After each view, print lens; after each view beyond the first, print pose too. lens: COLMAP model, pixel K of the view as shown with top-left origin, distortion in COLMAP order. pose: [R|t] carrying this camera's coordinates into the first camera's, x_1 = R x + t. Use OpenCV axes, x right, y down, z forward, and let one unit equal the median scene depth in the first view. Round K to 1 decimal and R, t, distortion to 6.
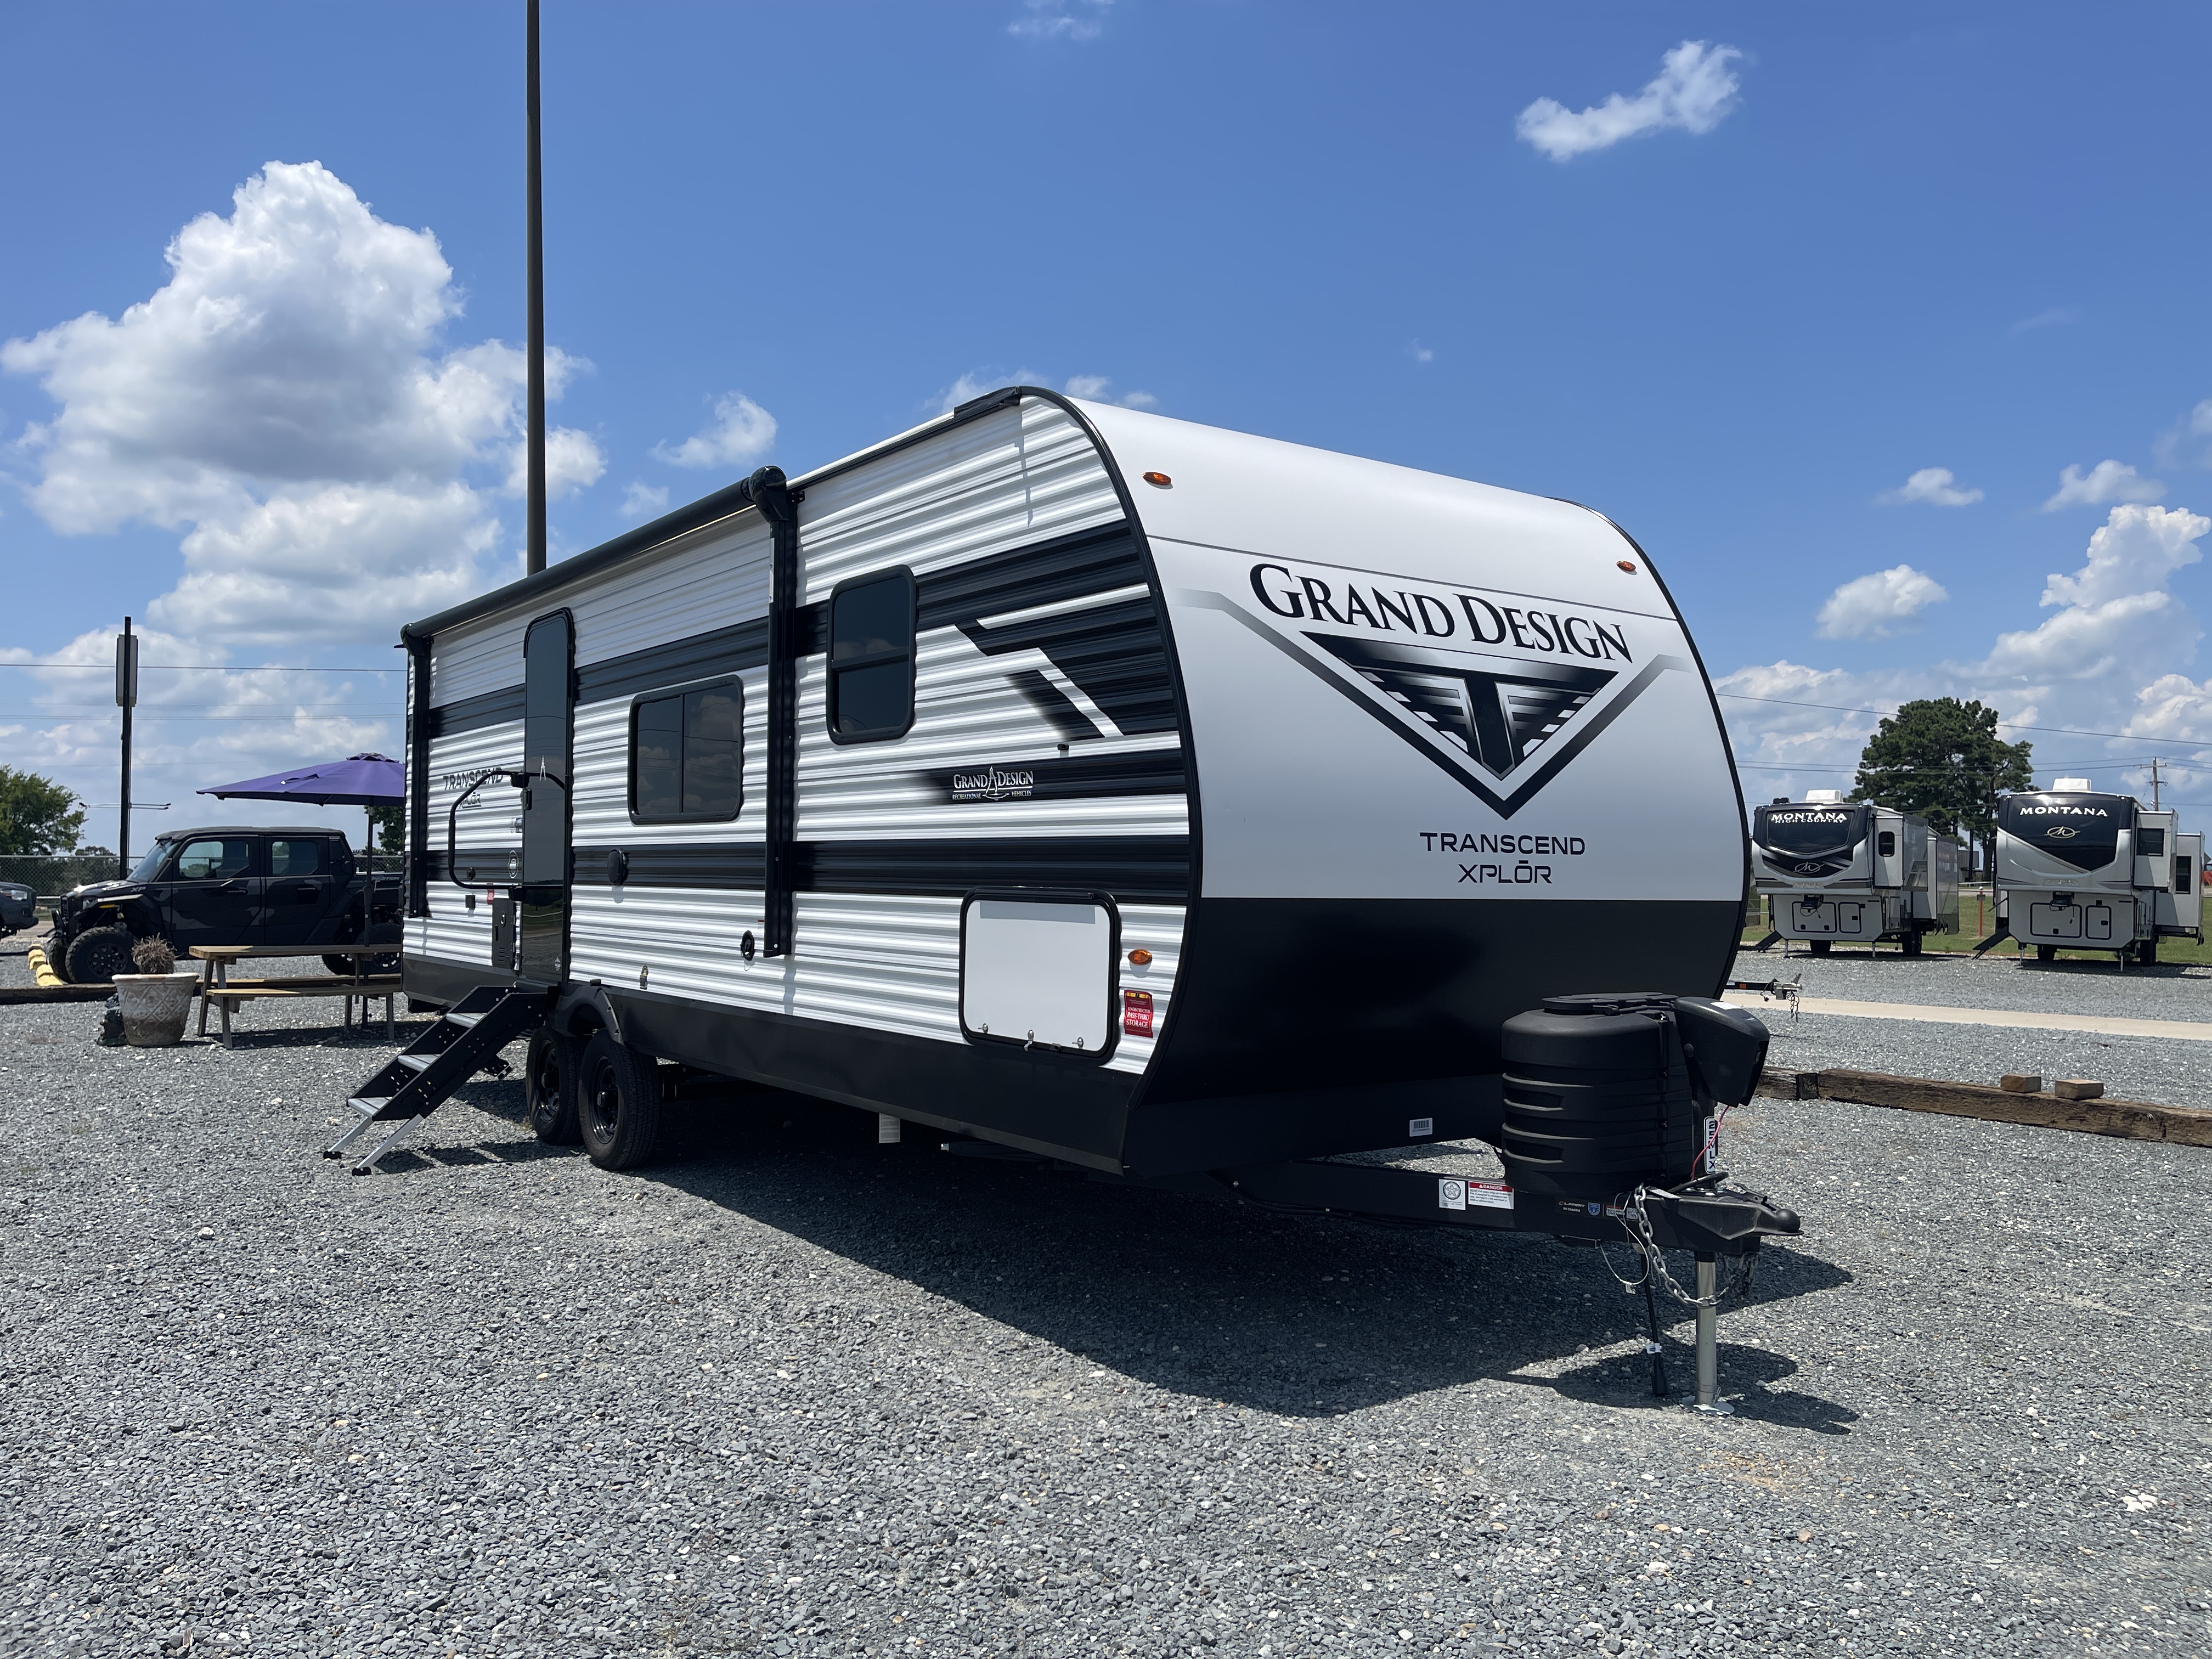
lens RADIAL K [[1705.9, 0, 1102.7], [0, 1705.9, 779.7], [0, 0, 1]] dist [0.052857, -0.050483]
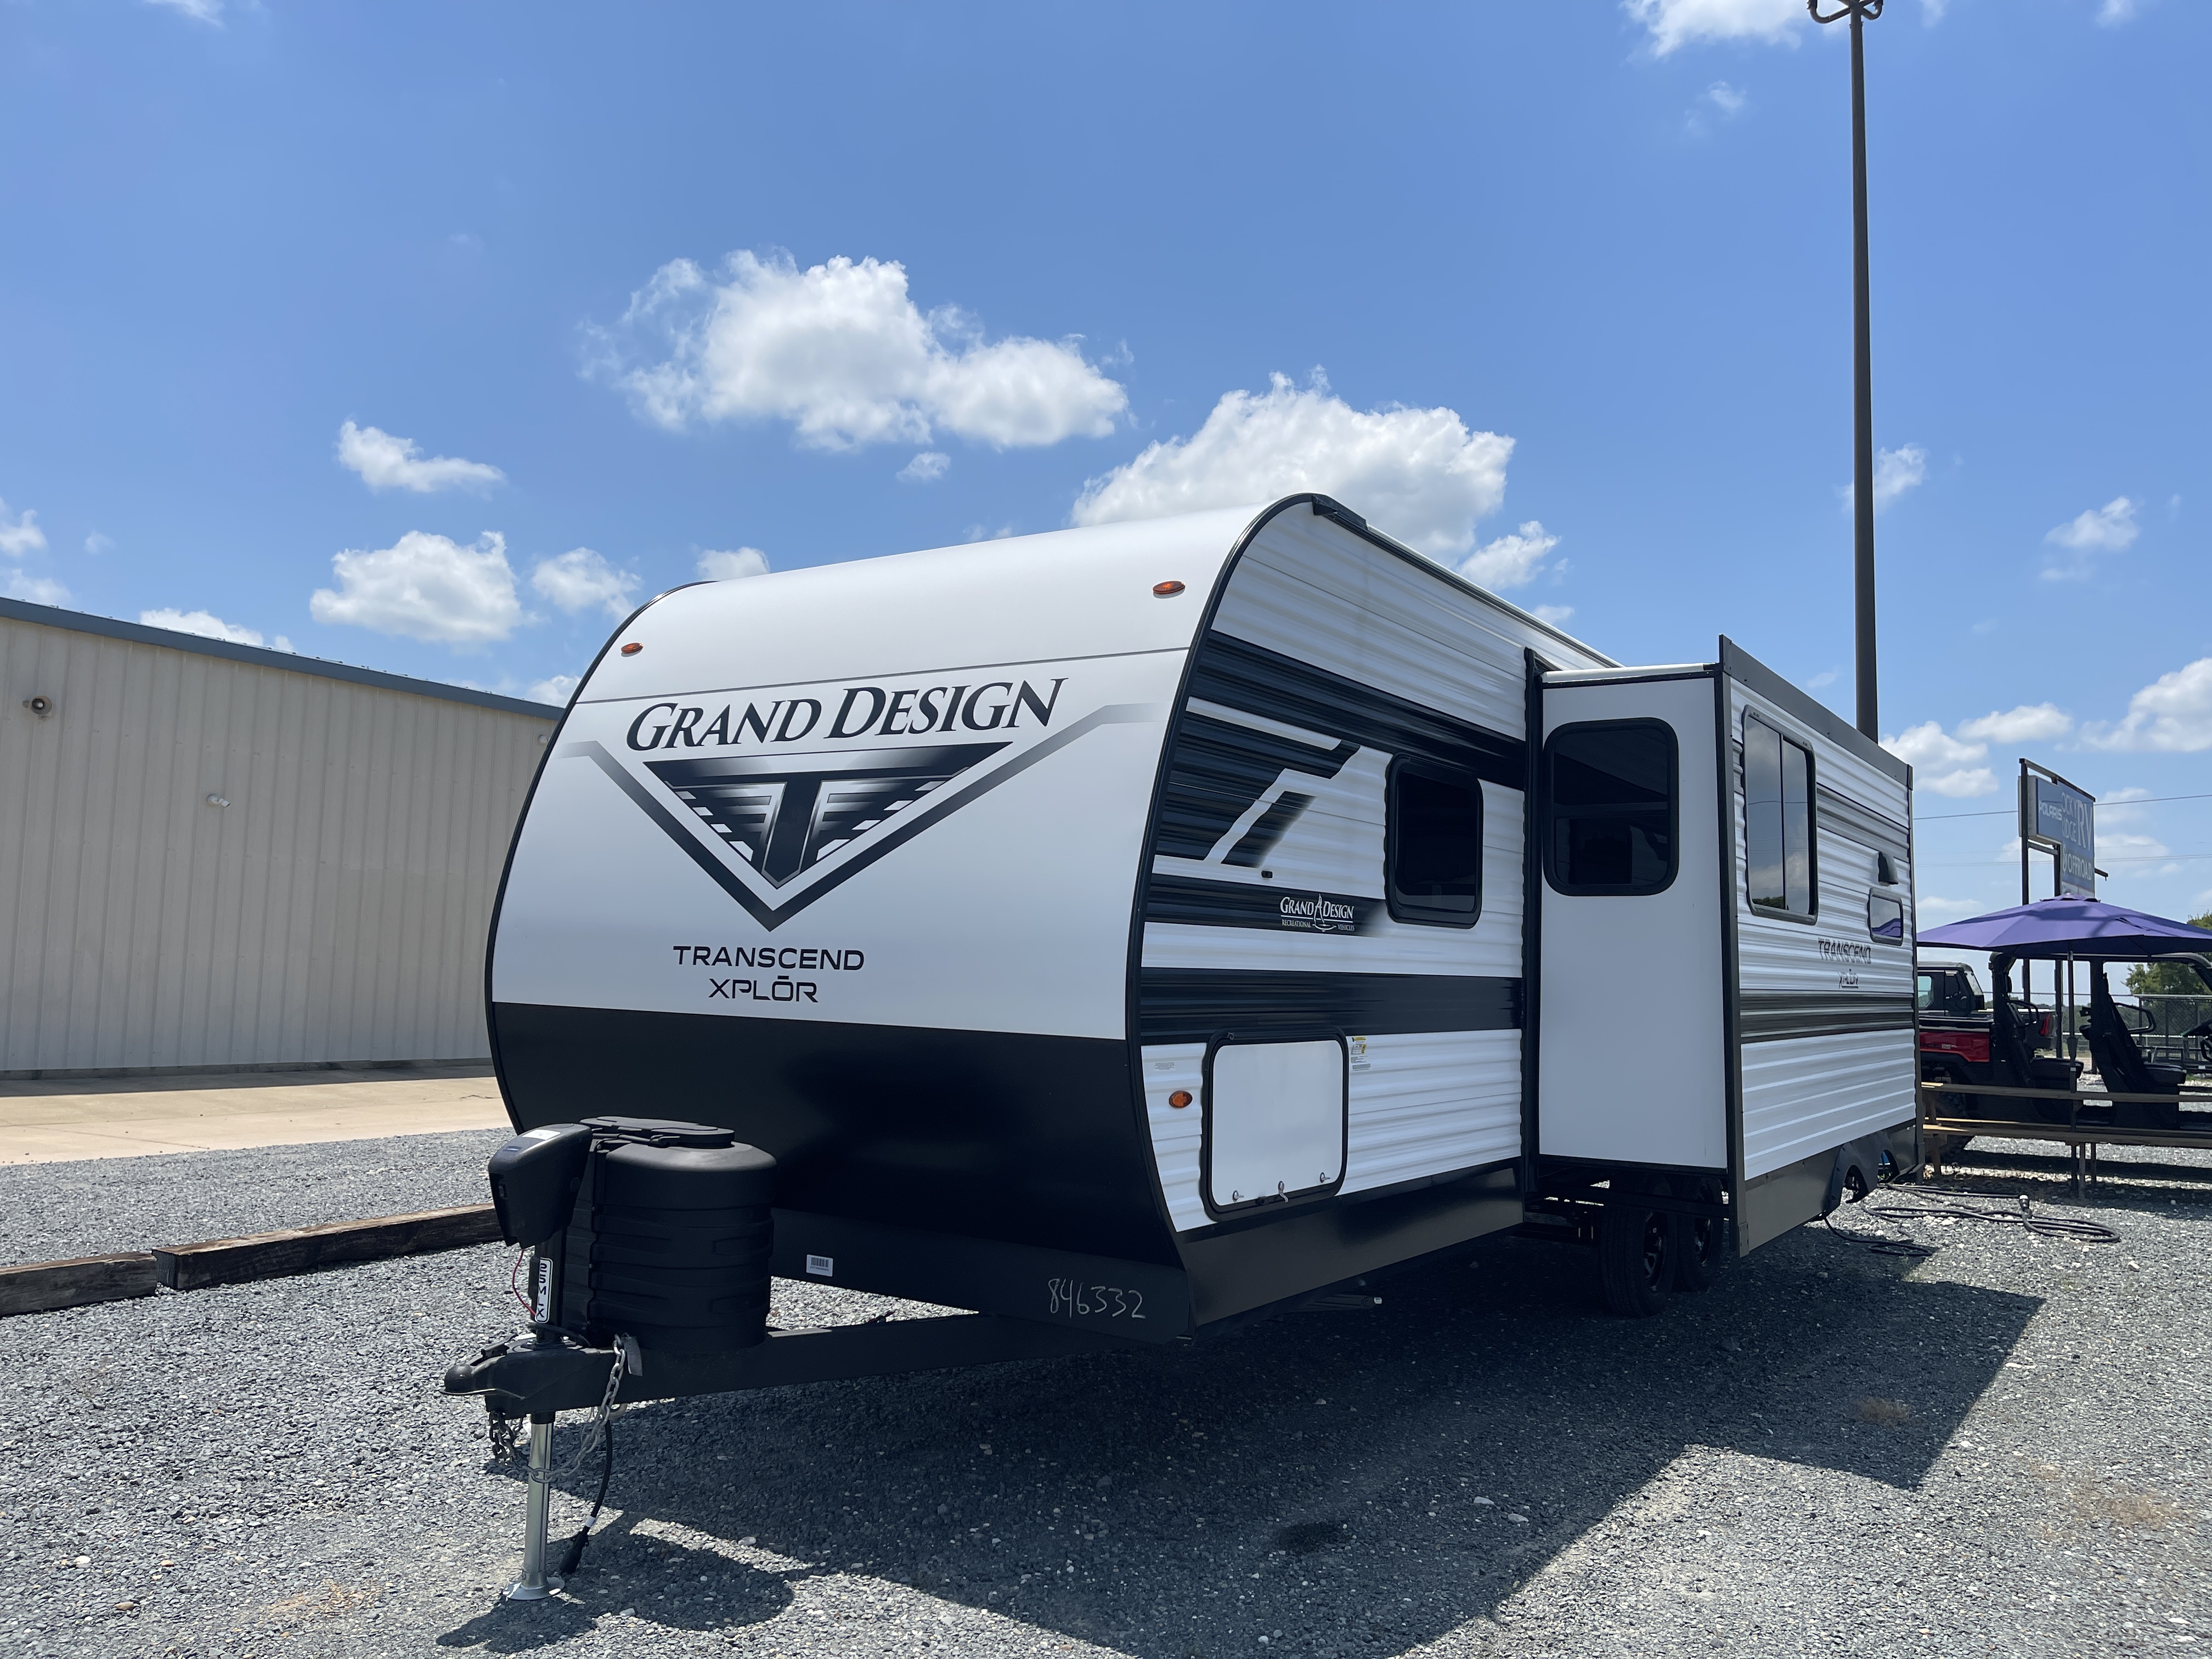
lens RADIAL K [[1705.9, 0, 1114.2], [0, 1705.9, 821.6], [0, 0, 1]] dist [0.052857, -0.050483]
pose [[0.336147, -0.086140, -0.937862, 1.163335], [0.017047, 0.996202, -0.085388, 0.046197], [0.941655, 0.012715, 0.336338, 0.861582]]
